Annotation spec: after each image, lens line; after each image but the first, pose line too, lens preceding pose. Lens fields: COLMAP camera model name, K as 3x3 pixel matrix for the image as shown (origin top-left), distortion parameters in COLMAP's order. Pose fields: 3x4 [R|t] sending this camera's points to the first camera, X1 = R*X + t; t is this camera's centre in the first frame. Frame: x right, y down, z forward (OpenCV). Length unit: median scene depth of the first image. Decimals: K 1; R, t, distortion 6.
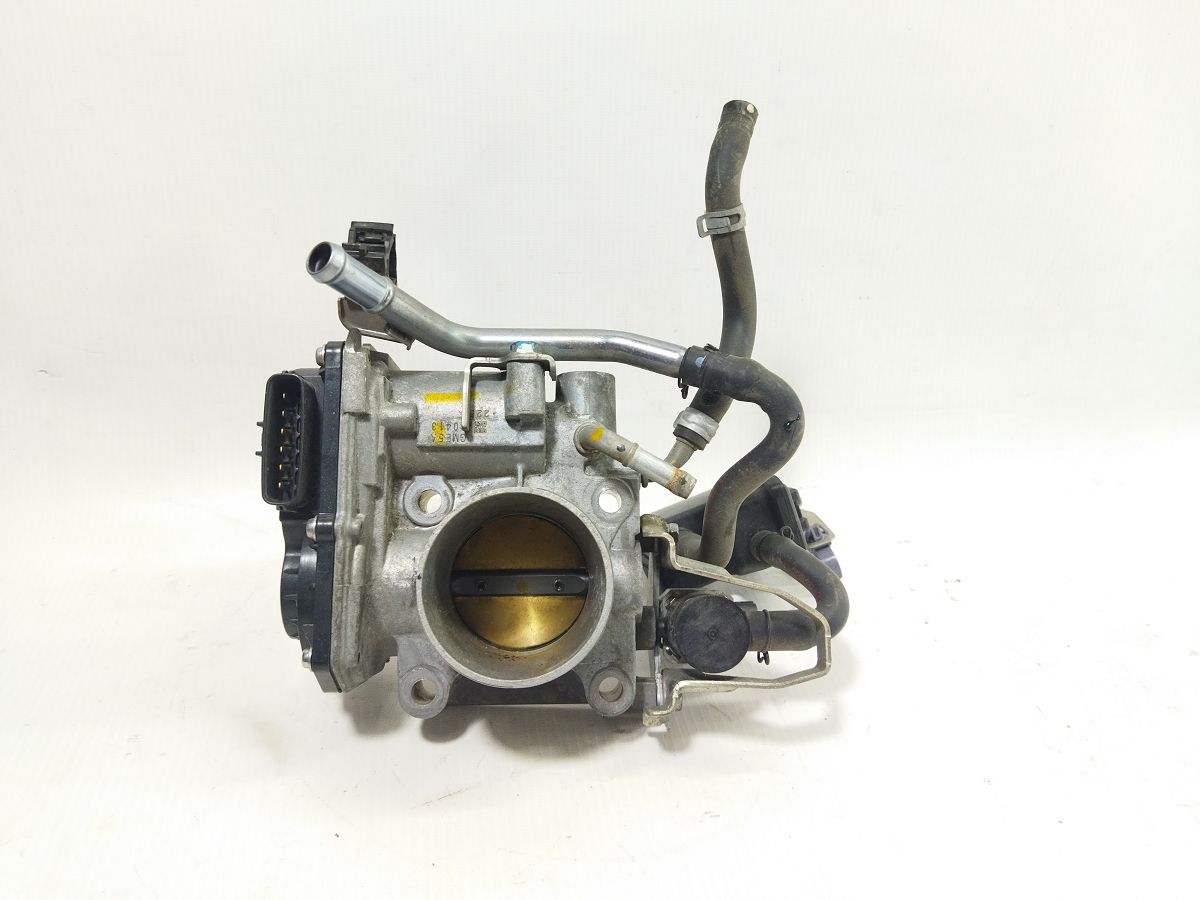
lens RADIAL K [[933.3, 0, 600.0], [0, 933.3, 450.0], [0, 0, 1]] dist [0.090432, 0.000347]
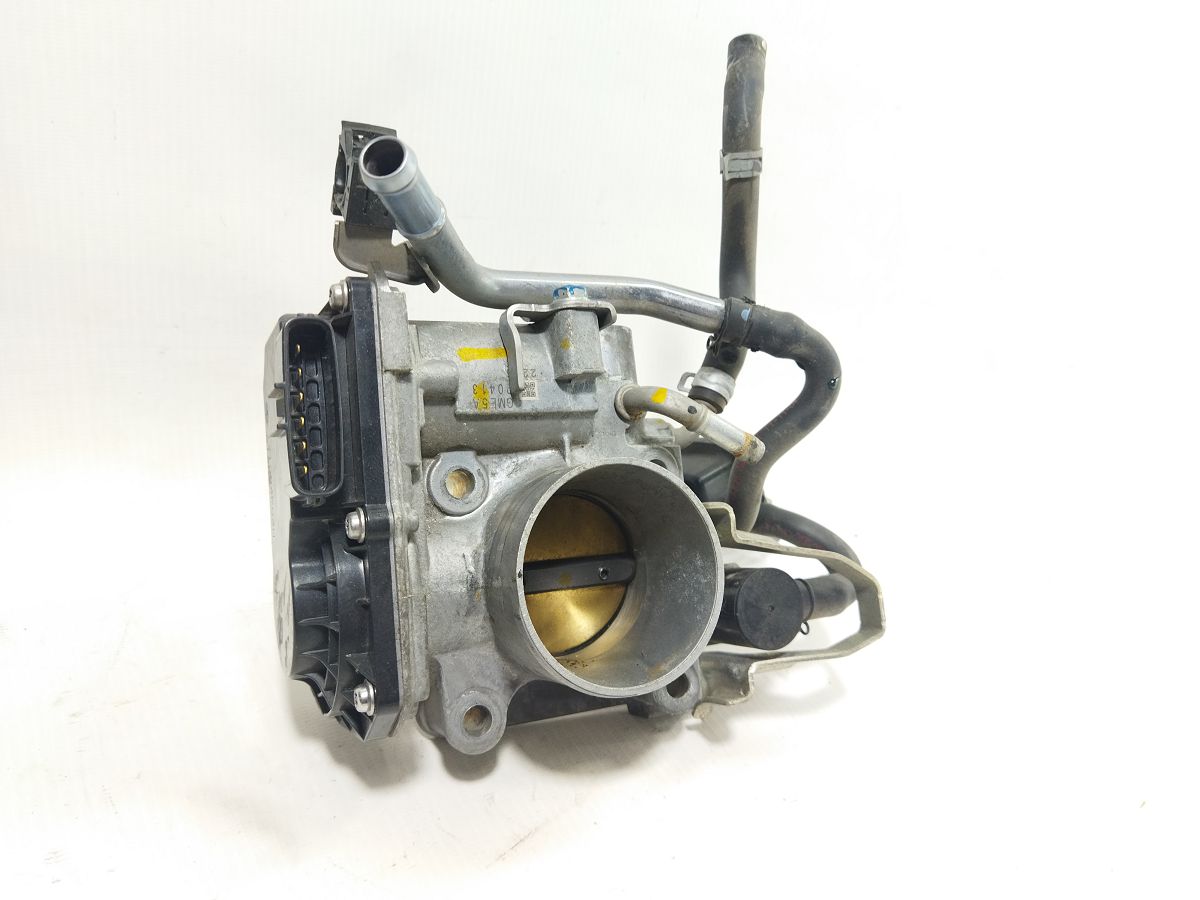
lens RADIAL K [[919.3, 0, 600.0], [0, 919.3, 450.0], [0, 0, 1]] dist [0.068399, -0.001860]
pose [[0.912568, -0.040850, 0.406880, -0.399963], [0.036020, 0.999160, 0.019526, 0.015111], [-0.407336, -0.003163, 0.913273, 0.236743]]
